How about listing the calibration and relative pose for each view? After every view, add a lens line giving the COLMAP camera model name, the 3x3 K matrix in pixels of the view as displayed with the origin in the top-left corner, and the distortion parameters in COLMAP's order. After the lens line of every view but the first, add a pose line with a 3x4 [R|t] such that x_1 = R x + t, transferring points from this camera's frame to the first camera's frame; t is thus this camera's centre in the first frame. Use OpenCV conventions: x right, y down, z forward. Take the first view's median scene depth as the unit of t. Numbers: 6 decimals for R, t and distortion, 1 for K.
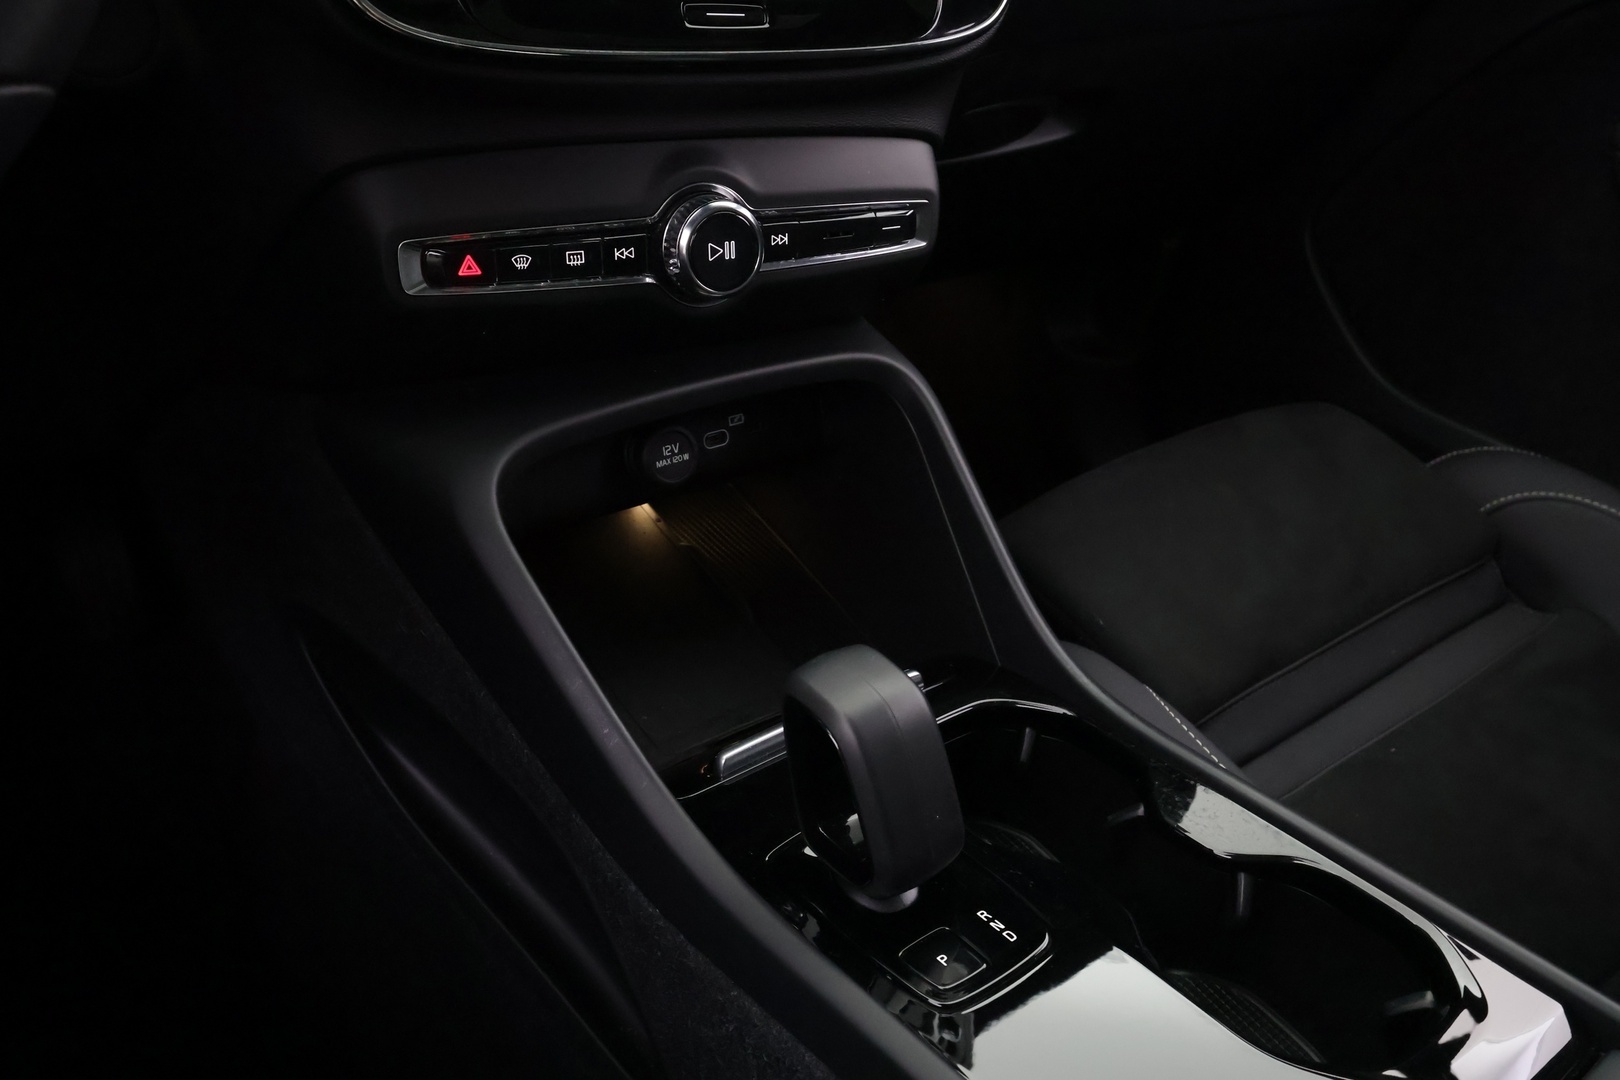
lens RADIAL K [[1358.0, 0, 810.1], [0, 1358.0, 541.2], [0, 0, 1]] dist [-0.006274, -0.003764]
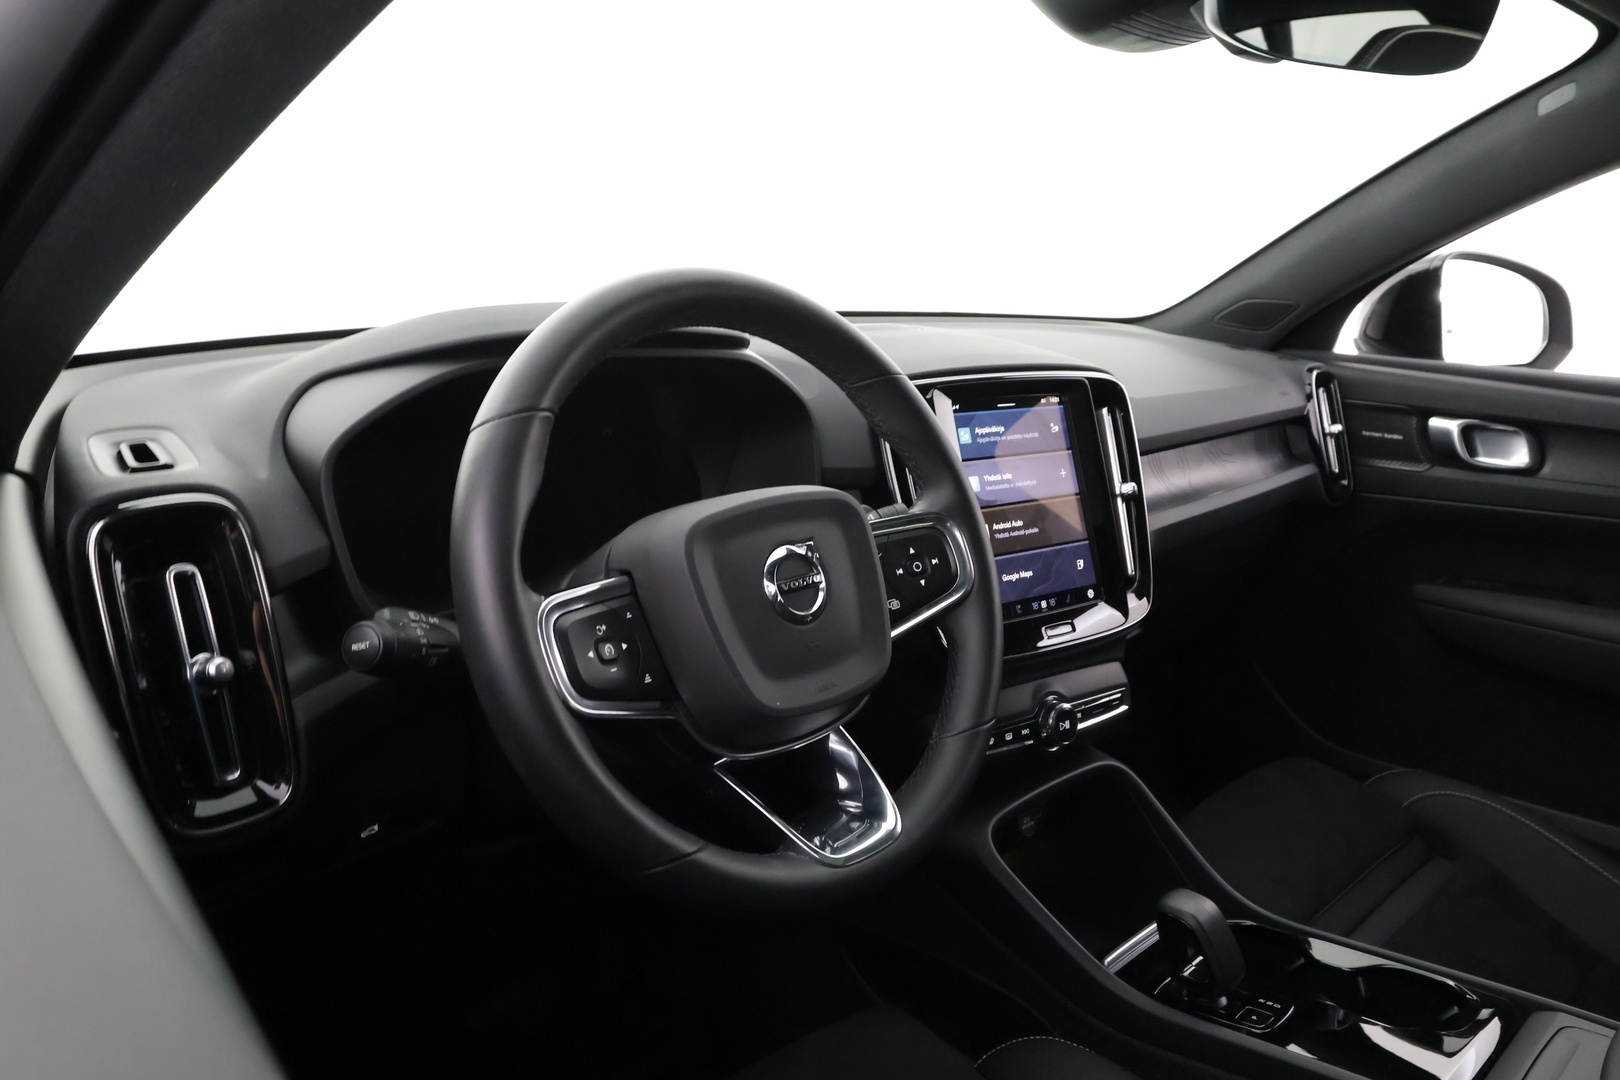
lens RADIAL K [[1198.4, 0, 809.2], [0, 1198.4, 539.9], [0, 0, 1]] dist [-0.002999, -0.002017]
pose [[0.992483, -0.104563, 0.063592, -0.353937], [0.119020, 0.945647, -0.302632, 0.029504], [-0.028492, 0.307926, 0.950984, -0.600116]]
